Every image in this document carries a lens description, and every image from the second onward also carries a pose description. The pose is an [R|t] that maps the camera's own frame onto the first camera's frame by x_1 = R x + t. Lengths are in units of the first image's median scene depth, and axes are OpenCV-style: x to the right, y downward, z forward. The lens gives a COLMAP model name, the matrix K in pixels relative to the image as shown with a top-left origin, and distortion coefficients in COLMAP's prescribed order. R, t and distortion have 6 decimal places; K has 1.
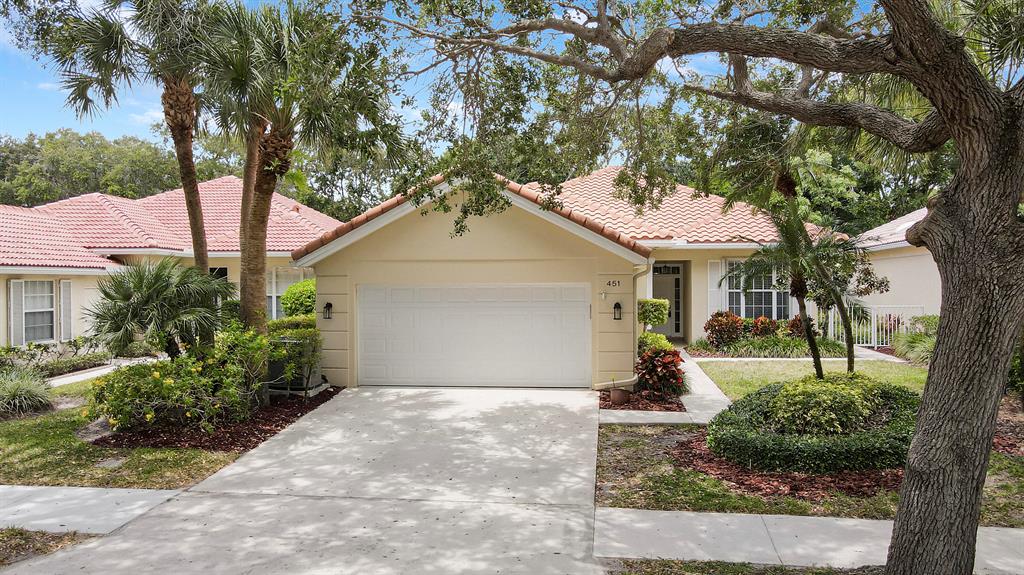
lens RADIAL K [[713.5, 0, 512.0], [0, 713.5, 287.5], [0, 0, 1]] dist [0.004726, 0.003909]
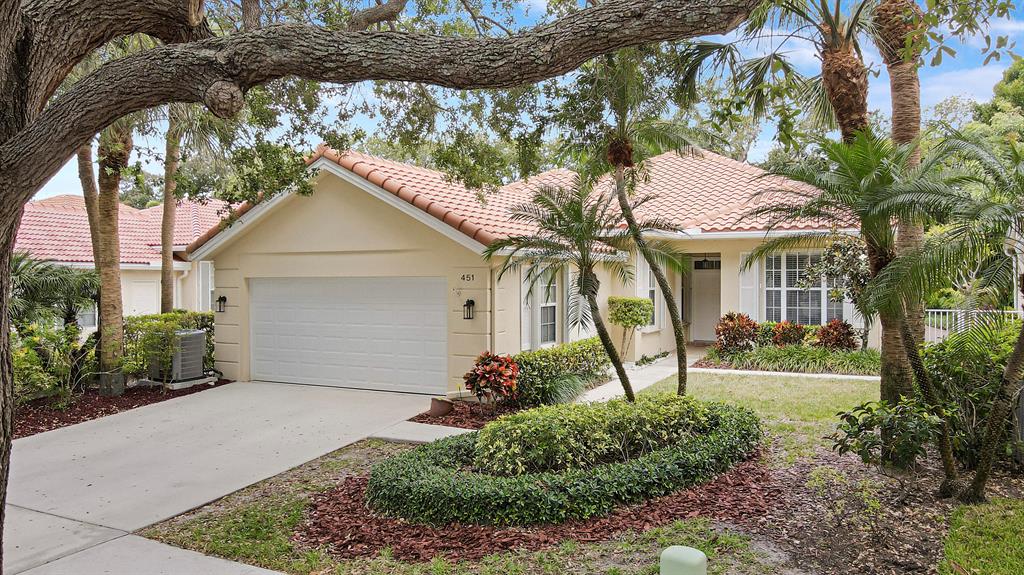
lens RADIAL K [[713.5, 0, 512.0], [0, 713.5, 287.5], [0, 0, 1]] dist [0.004726, 0.003909]
pose [[0.947118, 0.008176, -0.320781, 0.443066], [-0.007024, 0.999964, 0.004747, 0.001791], [0.320808, -0.002242, 0.947142, 0.184637]]
